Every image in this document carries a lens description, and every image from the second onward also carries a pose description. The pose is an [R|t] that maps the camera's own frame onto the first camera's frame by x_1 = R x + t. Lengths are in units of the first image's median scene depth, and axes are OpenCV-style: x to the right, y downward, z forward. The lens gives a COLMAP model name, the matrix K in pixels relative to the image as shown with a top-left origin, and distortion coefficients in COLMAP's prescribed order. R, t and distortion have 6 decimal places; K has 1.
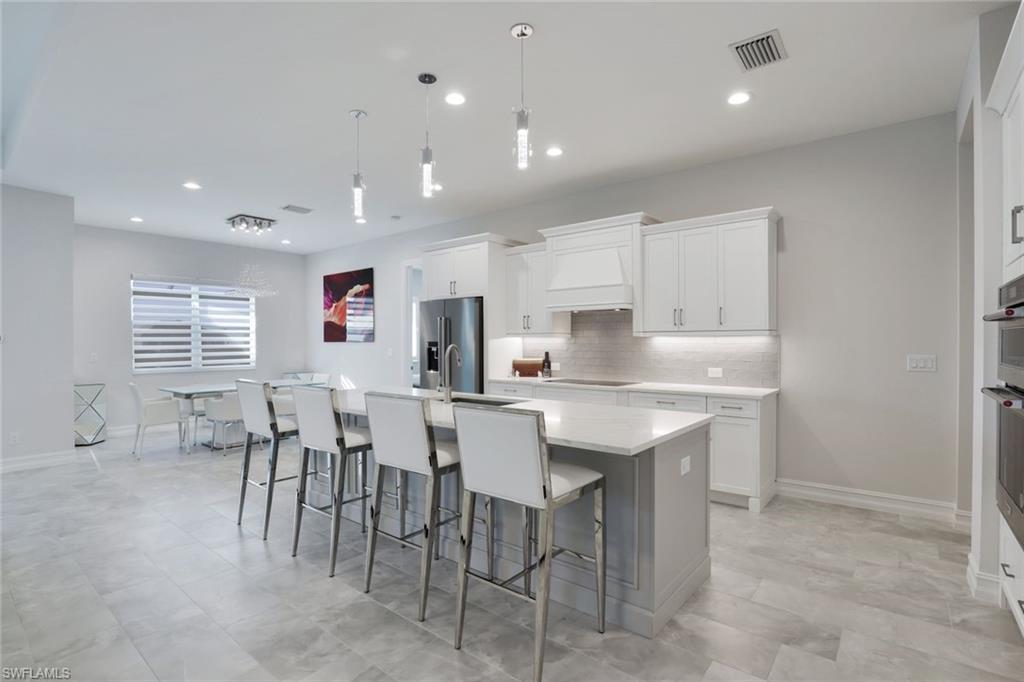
lens RADIAL K [[475.9, 0, 512.0], [0, 475.9, 341.0], [0, 0, 1]] dist [-0.000667, -0.000086]
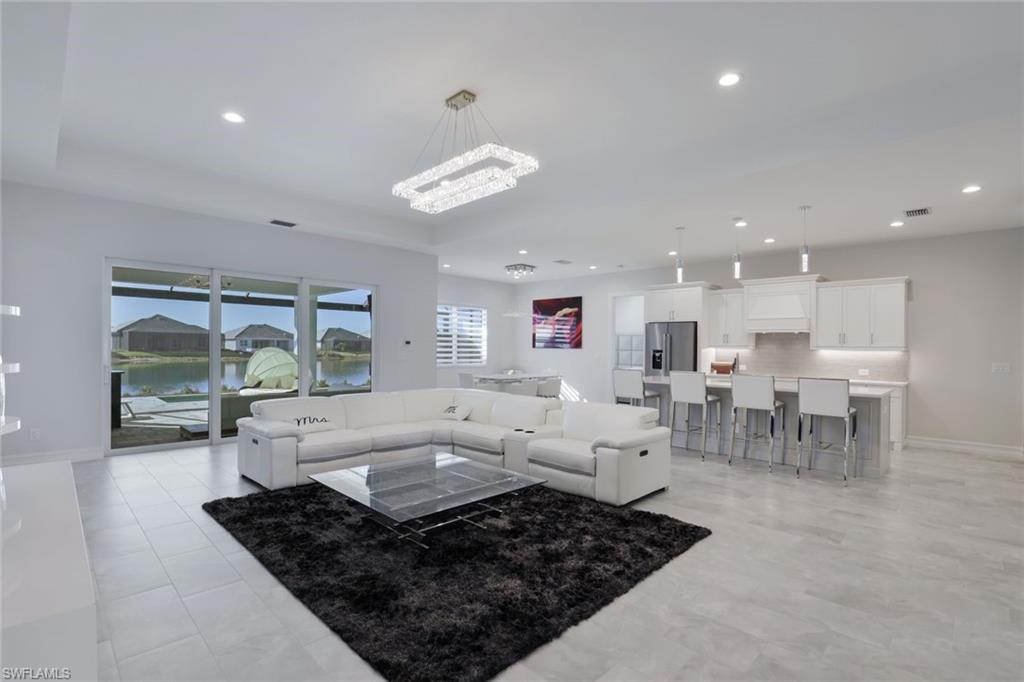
lens RADIAL K [[475.9, 0, 512.0], [0, 475.9, 341.0], [0, 0, 1]] dist [-0.000667, -0.000086]
pose [[0.996563, 0.018009, -0.080855, -0.528283], [-0.019111, 0.999735, -0.012868, 0.001814], [0.080602, 0.014369, 0.996643, -0.593732]]
